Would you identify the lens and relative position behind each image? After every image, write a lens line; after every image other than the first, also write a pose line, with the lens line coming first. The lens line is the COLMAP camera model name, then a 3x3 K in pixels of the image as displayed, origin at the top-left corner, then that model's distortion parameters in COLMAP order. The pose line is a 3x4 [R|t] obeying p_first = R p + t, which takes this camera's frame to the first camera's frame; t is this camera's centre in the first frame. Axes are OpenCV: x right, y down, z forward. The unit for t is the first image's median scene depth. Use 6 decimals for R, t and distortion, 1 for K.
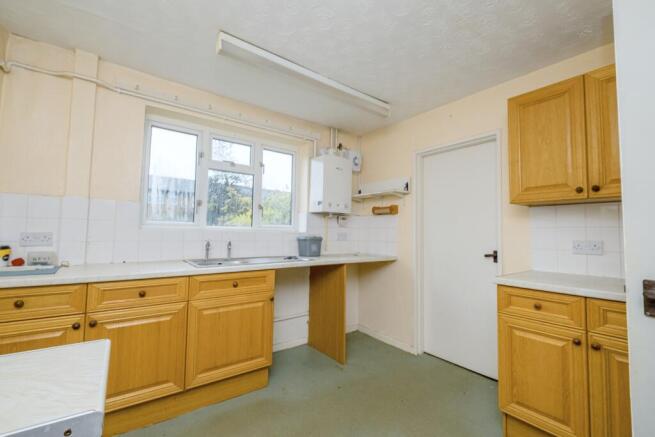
lens RADIAL K [[281.7, 0, 328.1], [0, 281.7, 211.0], [0, 0, 1]] dist [-0.000612, -0.009004]
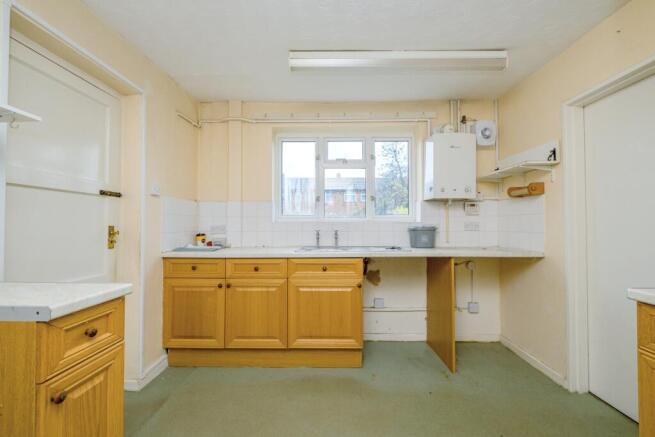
lens RADIAL K [[281.7, 0, 328.1], [0, 281.7, 211.0], [0, 0, 1]] dist [-0.000612, -0.009004]
pose [[0.783477, -0.044389, -0.619833, 0.287476], [0.060983, 0.998123, 0.005603, 0.017310], [0.618421, -0.042189, 0.784713, 0.094045]]
